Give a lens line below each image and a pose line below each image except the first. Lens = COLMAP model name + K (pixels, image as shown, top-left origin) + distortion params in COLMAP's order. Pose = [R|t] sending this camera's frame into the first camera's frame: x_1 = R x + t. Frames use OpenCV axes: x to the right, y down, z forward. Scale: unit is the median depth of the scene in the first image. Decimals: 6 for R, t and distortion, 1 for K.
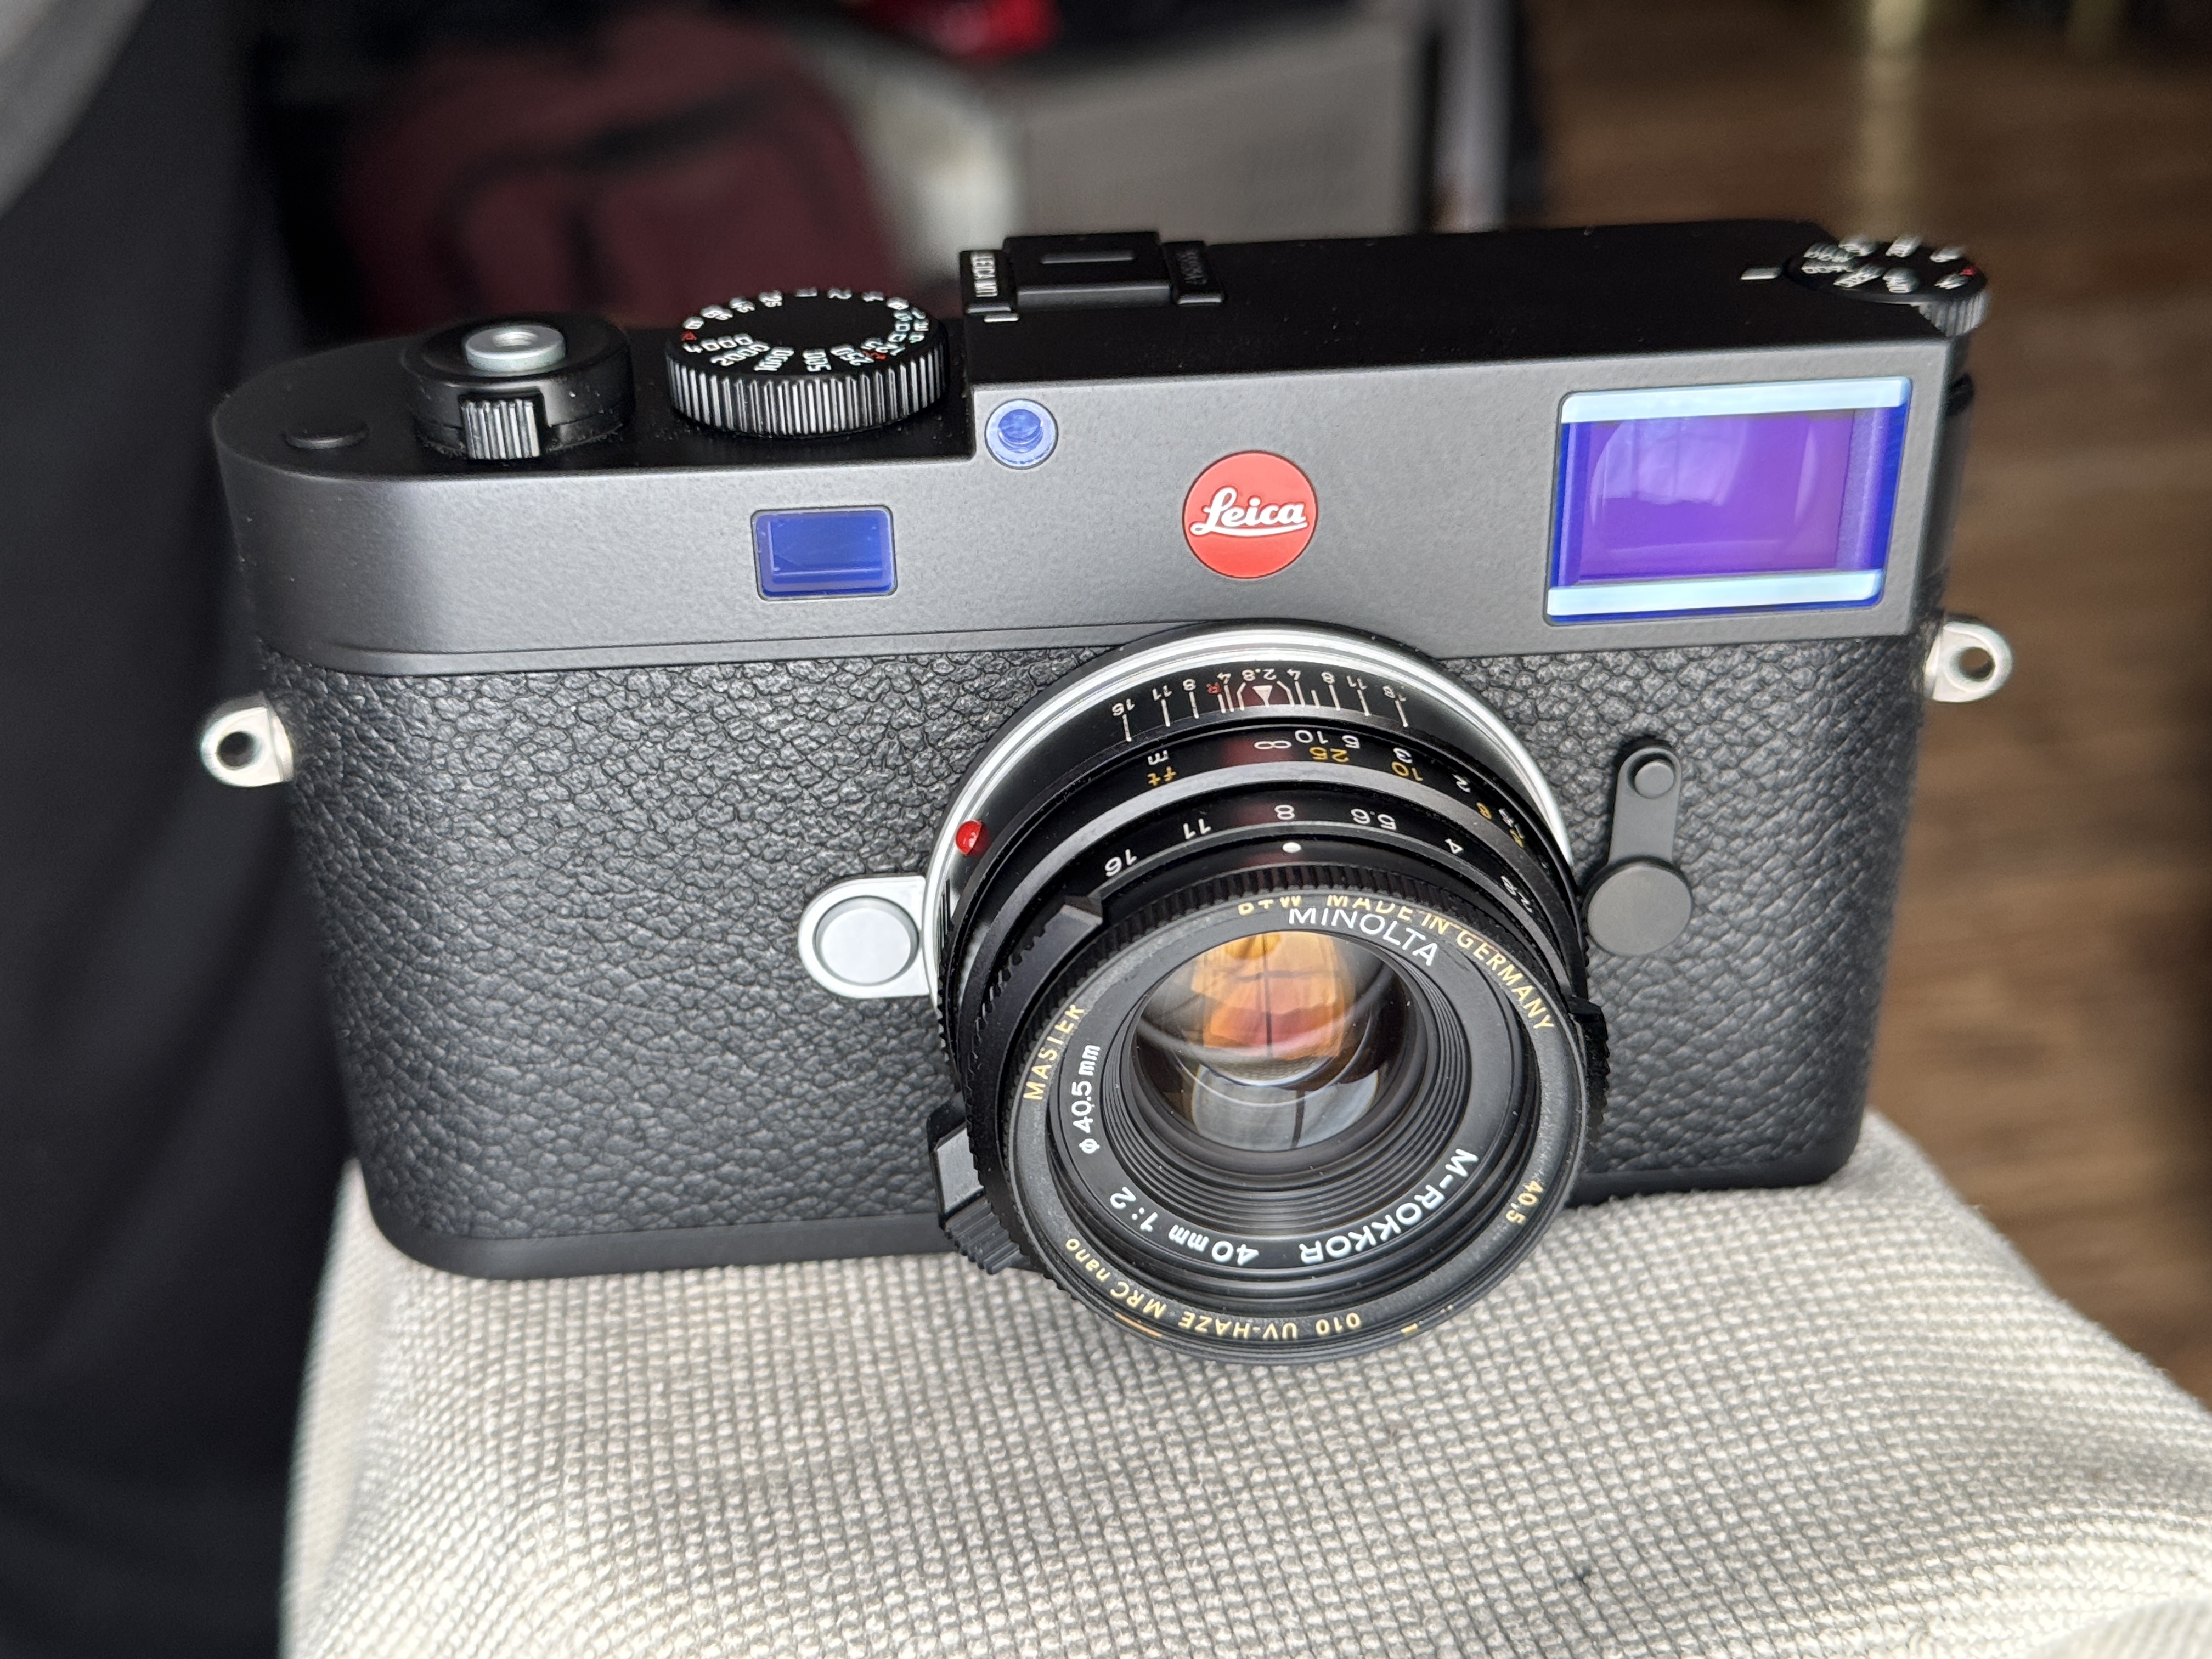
lens RADIAL K [[2456.4, 0, 1101.1], [0, 2456.4, 840.9], [0, 0, 1]] dist [0.174860, 0.000000]
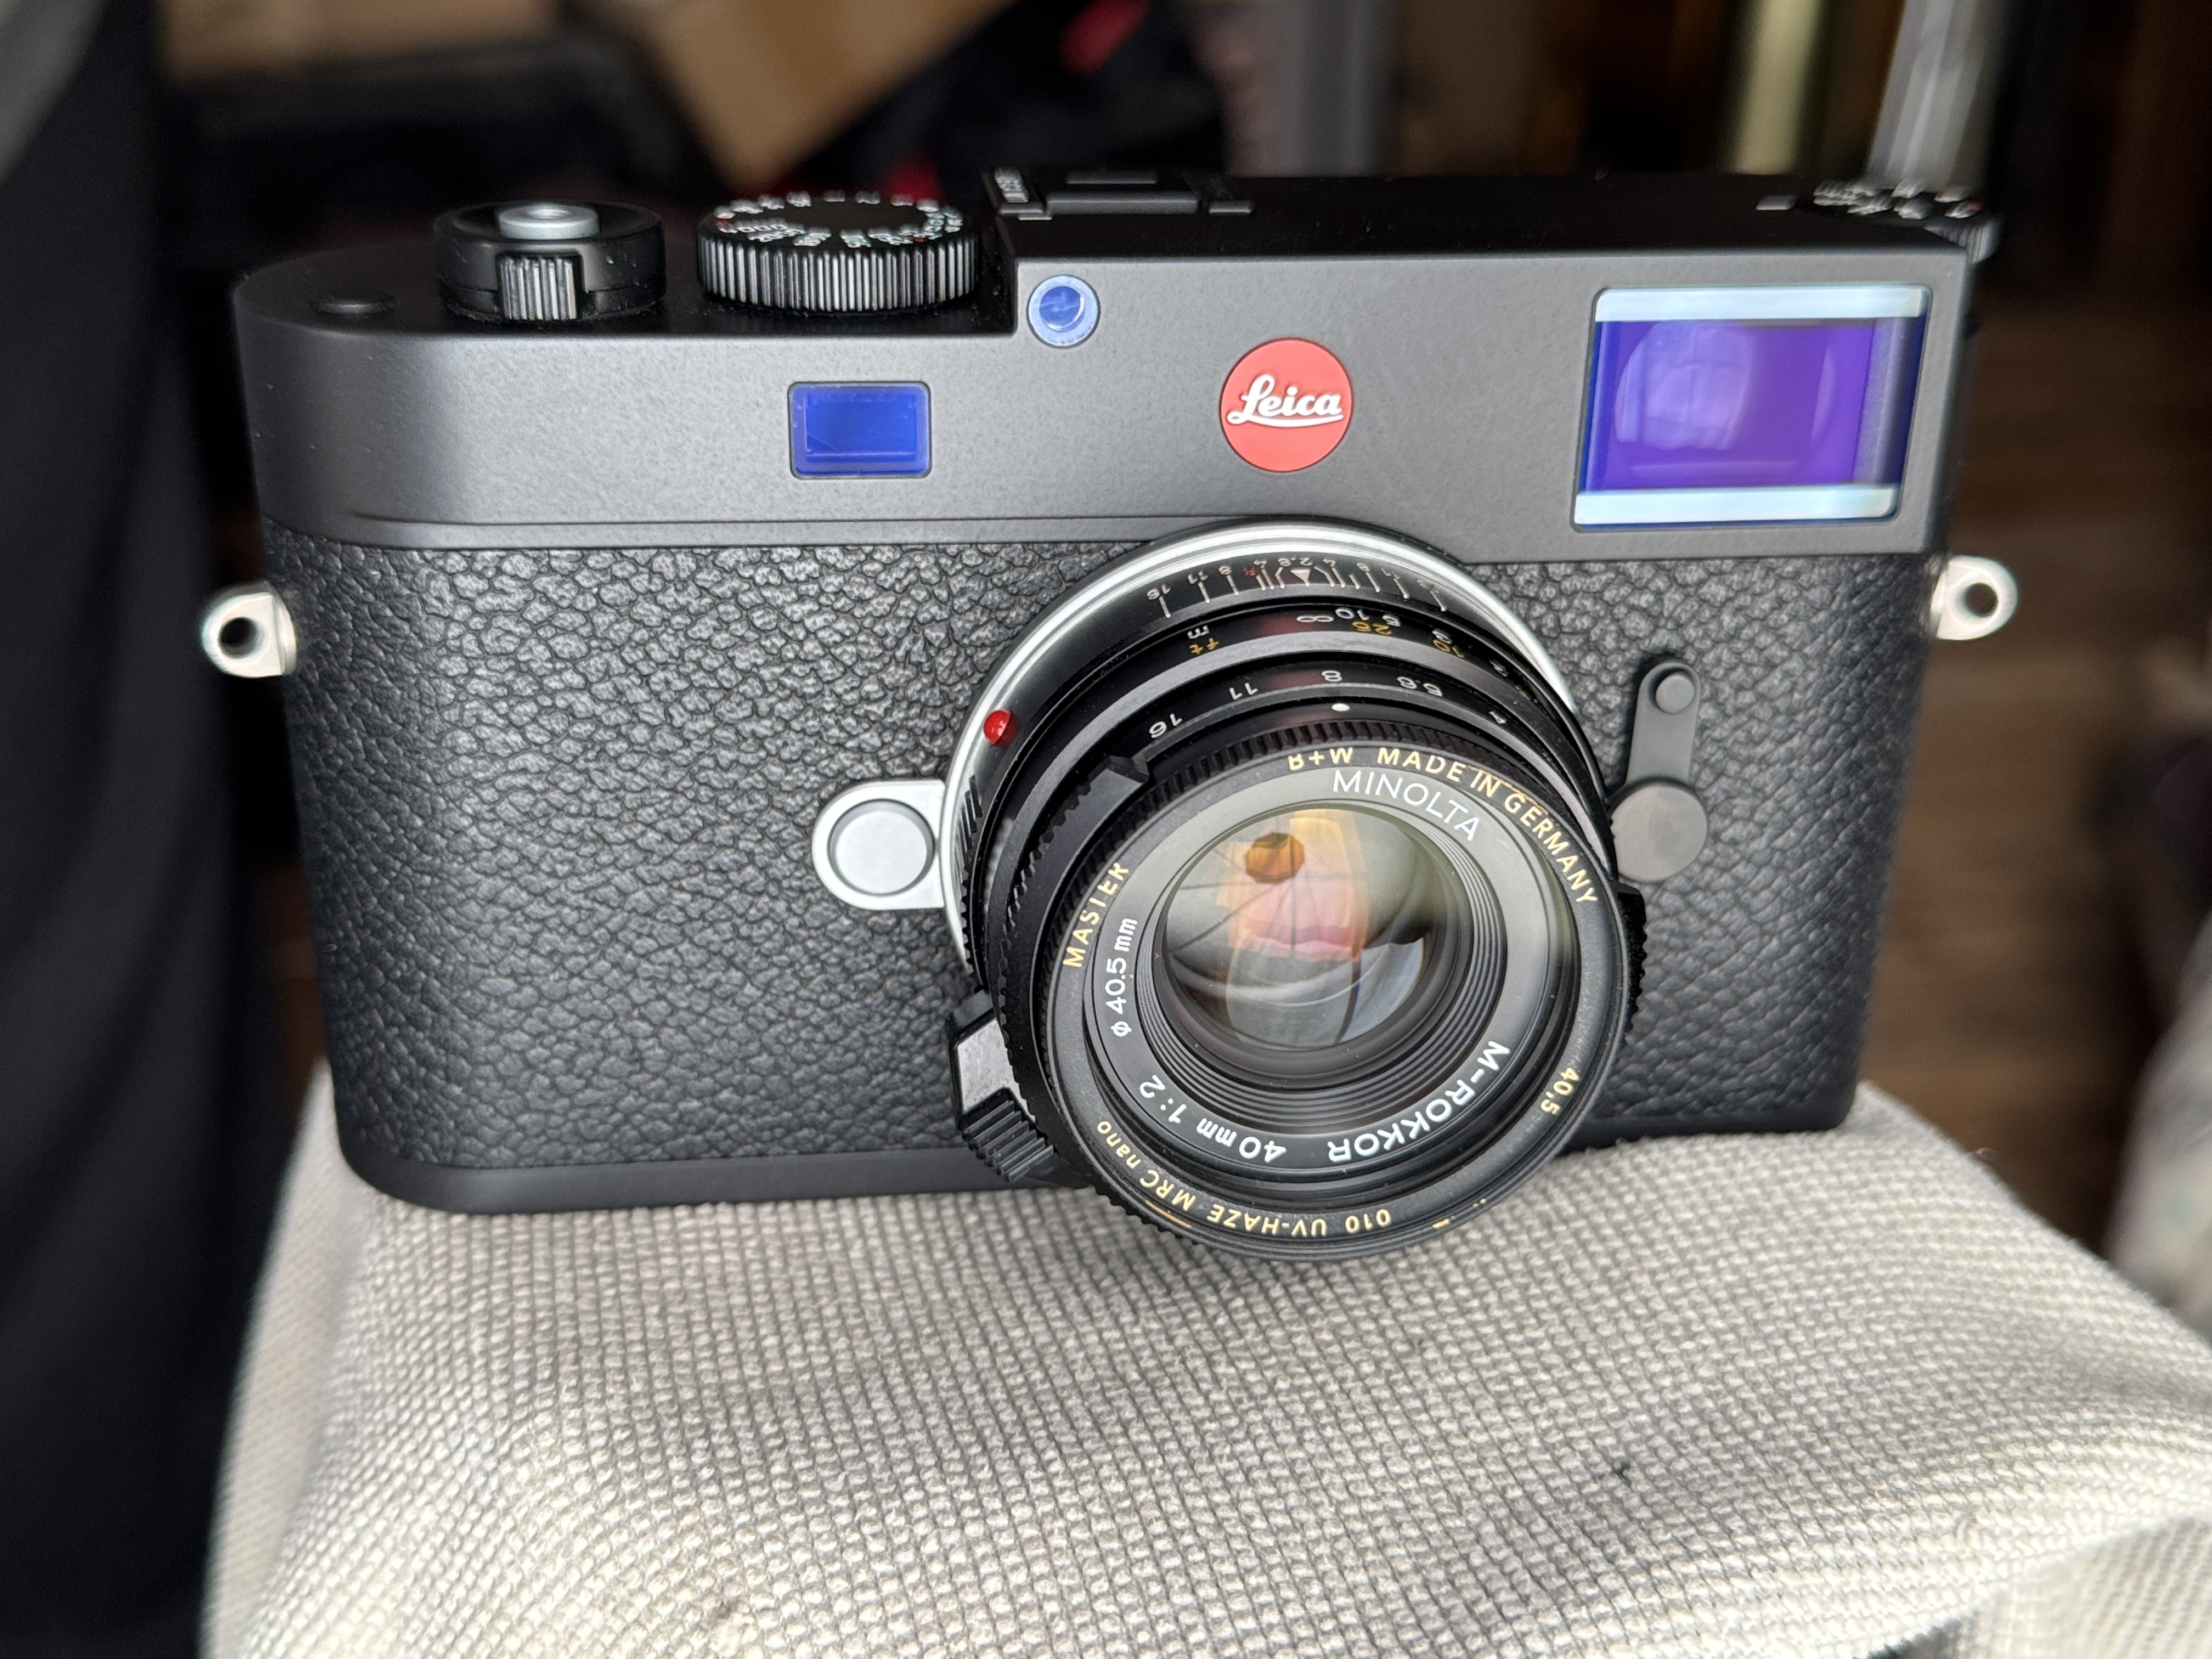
lens RADIAL K [[2456.4, 0, 1100.4], [0, 2456.4, 842.1], [0, 0, 1]] dist [0.174860, 0.000000]
pose [[0.998478, 0.016704, 0.052558, -0.063938], [-0.012325, 0.996510, -0.082563, 0.126904], [-0.053754, 0.081789, 0.995199, 0.018551]]
